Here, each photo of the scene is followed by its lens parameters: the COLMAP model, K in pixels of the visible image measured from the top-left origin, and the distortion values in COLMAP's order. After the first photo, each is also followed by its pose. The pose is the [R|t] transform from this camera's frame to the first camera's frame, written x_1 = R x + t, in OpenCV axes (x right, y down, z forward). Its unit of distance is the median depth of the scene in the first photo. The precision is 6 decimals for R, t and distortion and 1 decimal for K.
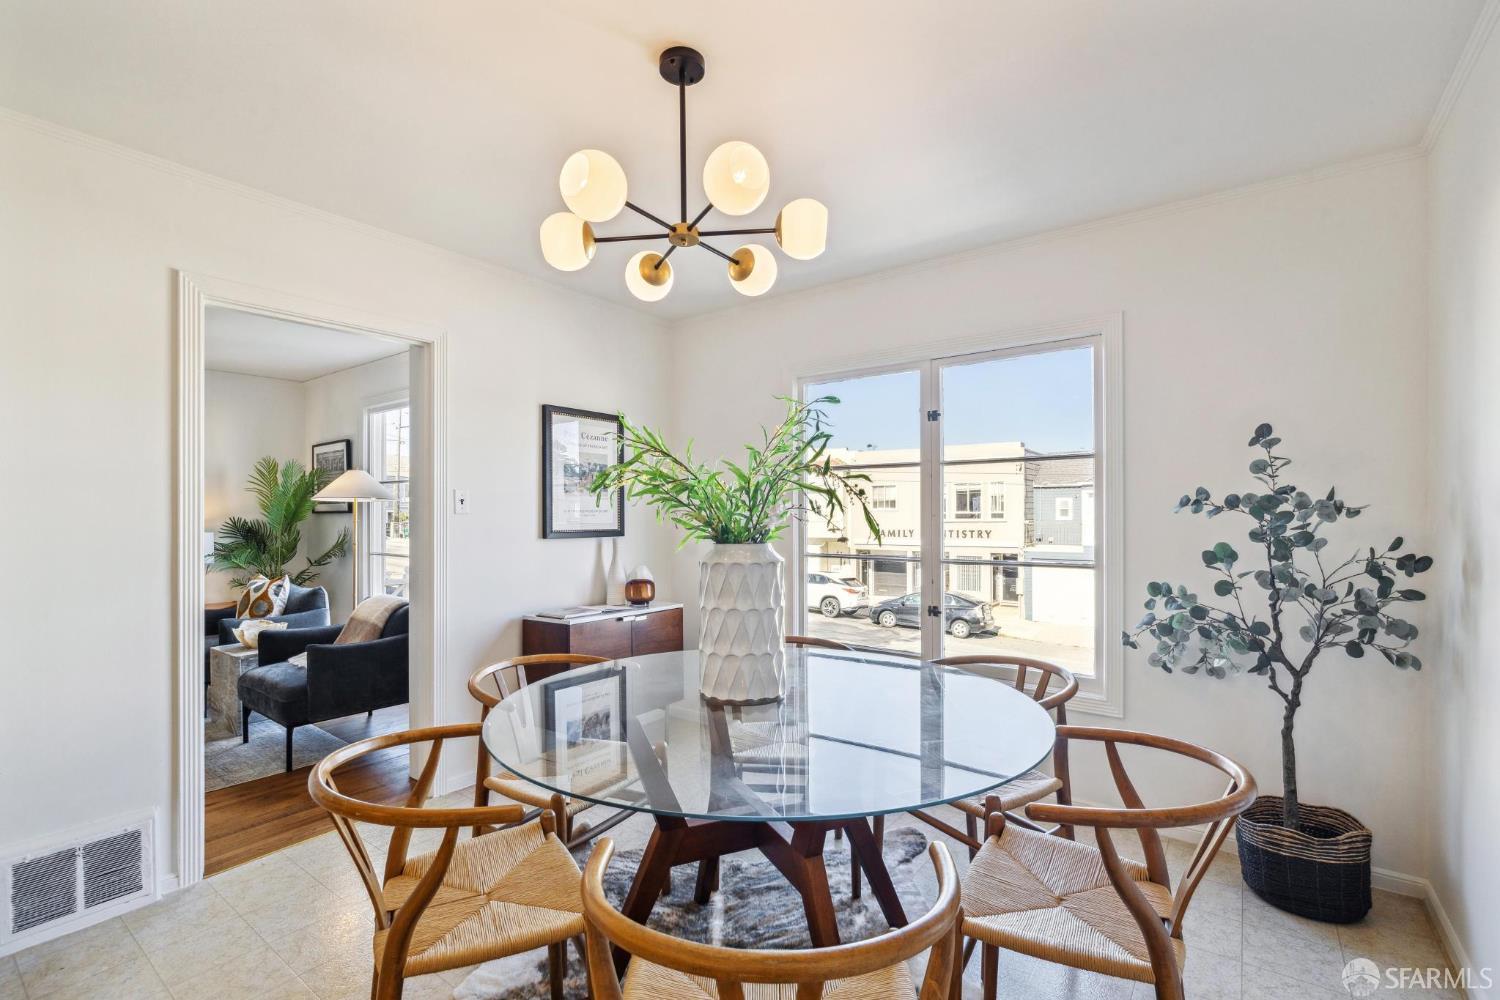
lens RADIAL K [[680.4, 0, 750.0], [0, 680.4, 500.0], [0, 0, 1]] dist [-0.000547, 0.000025]
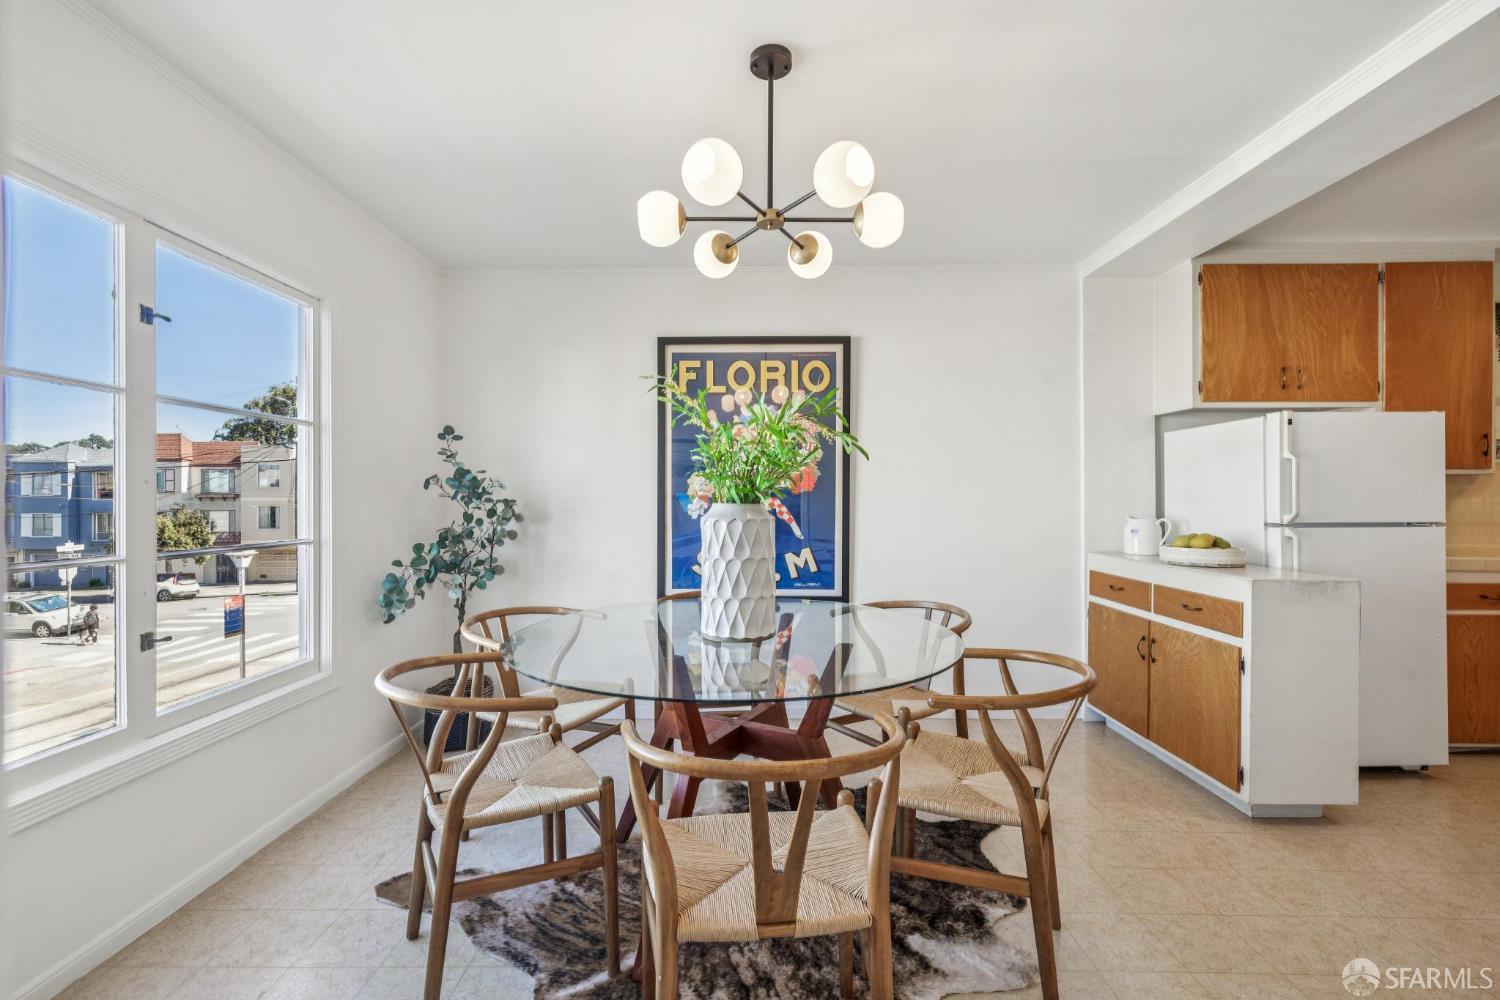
lens RADIAL K [[636.0, 0, 742.8], [0, 636.0, 502.3], [0, 0, 1]] dist [0.007634, -0.000582]
pose [[-0.584763, 0.003513, 0.811197, -0.678146], [-0.011609, 0.999852, -0.012699, 0.059623], [-0.811121, -0.016844, -0.584635, 1.235872]]
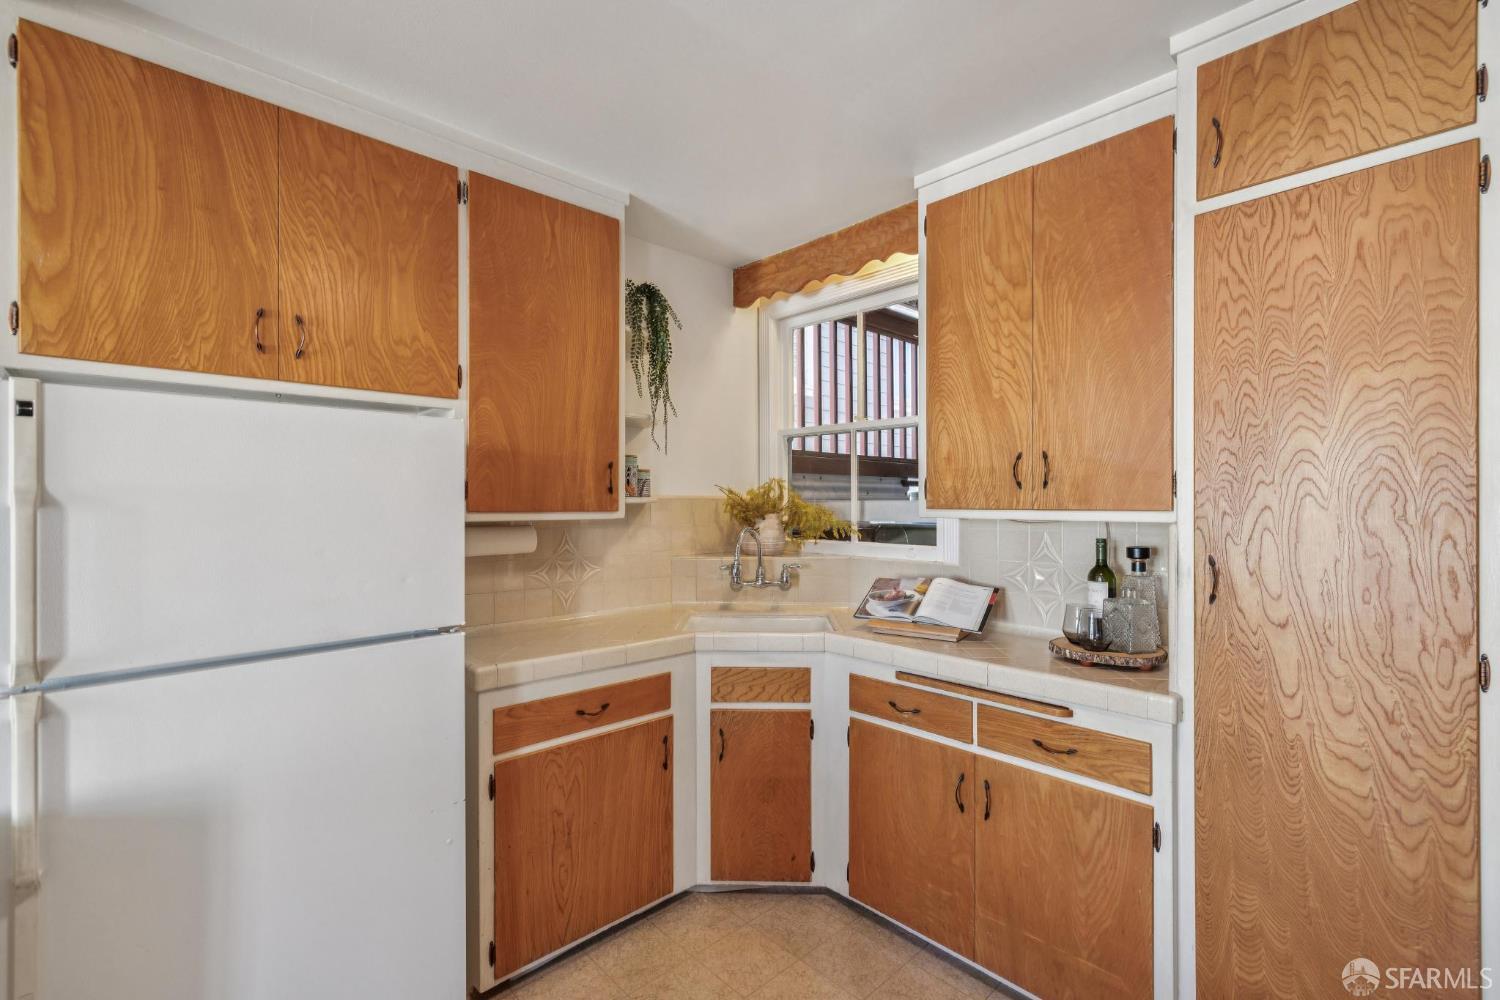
lens RADIAL K [[657.2, 0, 745.5], [0, 657.2, 501.6], [0, 0, 1]] dist [0.001203, 0.000322]
pose [[-0.982570, 0.005939, 0.185799, -0.869706], [0.002047, 0.999775, -0.021131, -0.038563], [-0.185882, -0.020382, -0.982361, 0.115763]]
